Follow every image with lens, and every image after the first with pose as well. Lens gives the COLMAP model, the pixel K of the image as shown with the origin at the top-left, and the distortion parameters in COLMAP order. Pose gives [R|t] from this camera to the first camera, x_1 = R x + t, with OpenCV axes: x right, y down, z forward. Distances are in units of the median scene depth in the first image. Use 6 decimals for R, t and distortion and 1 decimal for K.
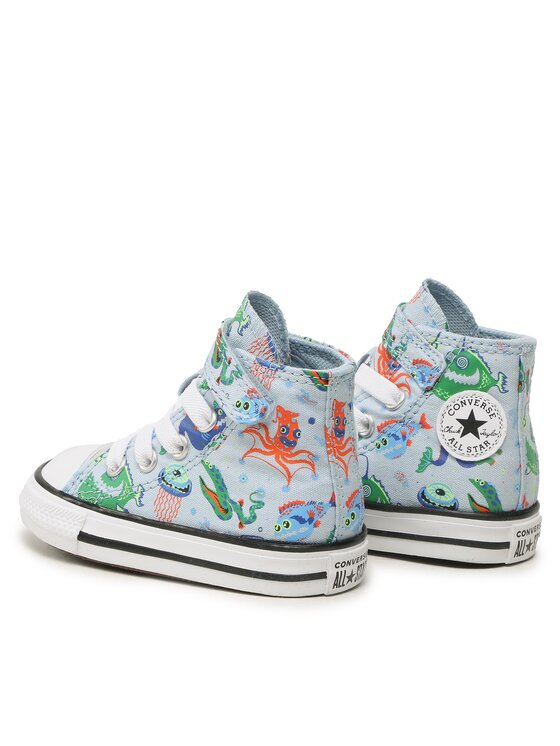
lens RADIAL K [[5197.8, 0, 280.0], [0, 5197.8, 372.9], [0, 0, 1]] dist [-0.048876, 0.000000]
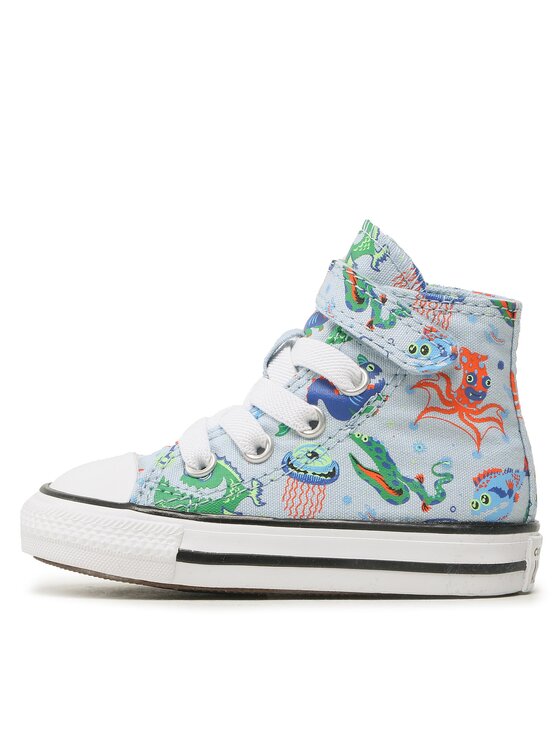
lens RADIAL K [[5197.8, 0, 280.1], [0, 5197.8, 373.2], [0, 0, 1]] dist [-0.048876, 0.000000]
pose [[0.723066, 0.017186, 0.690565, -0.553274], [0.147206, 0.972894, -0.178346, 0.143786], [-0.674912, 0.230612, 0.700936, 0.471781]]
